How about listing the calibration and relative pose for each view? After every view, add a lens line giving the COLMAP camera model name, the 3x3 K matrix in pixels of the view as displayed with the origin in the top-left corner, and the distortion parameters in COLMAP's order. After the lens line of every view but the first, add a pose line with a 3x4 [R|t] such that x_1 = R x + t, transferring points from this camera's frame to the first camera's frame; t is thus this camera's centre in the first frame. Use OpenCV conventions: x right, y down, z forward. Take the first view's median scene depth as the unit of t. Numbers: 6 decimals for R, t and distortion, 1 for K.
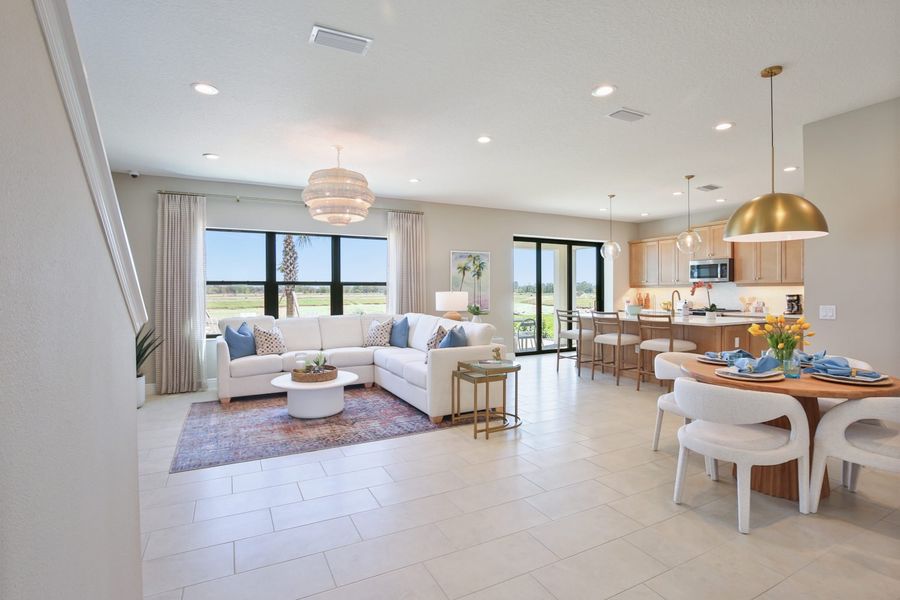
lens RADIAL K [[442.9, 0, 458.6], [0, 442.9, 294.5], [0, 0, 1]] dist [-0.026053, 0.004335]
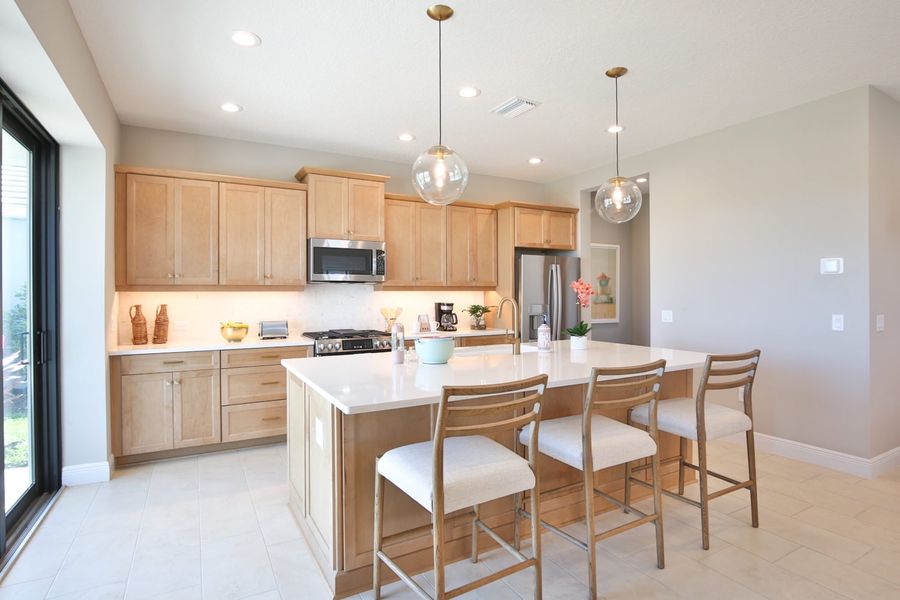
lens RADIAL K [[467.9, 0, 451.1], [0, 467.9, 291.4], [0, 0, 1]] dist [-0.015026, 0.005350]
pose [[-0.035612, 0.009690, 0.999319, -0.006259], [0.011413, 0.999892, -0.009289, -0.013193], [-0.999301, 0.011075, -0.035718, 1.205695]]
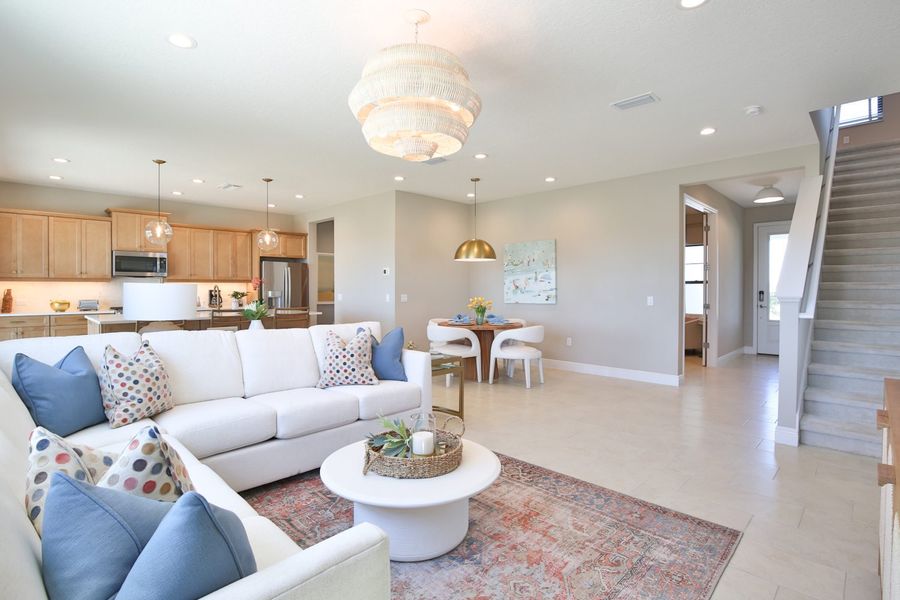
lens RADIAL K [[442.9, 0, 452.2], [0, 442.9, 293.0], [0, 0, 1]] dist [-0.026053, 0.004335]
pose [[-0.308656, -0.005748, 0.951156, -0.644245], [0.007670, 0.999934, 0.008532, 0.003878], [-0.951143, 0.009928, -0.308592, 0.902552]]
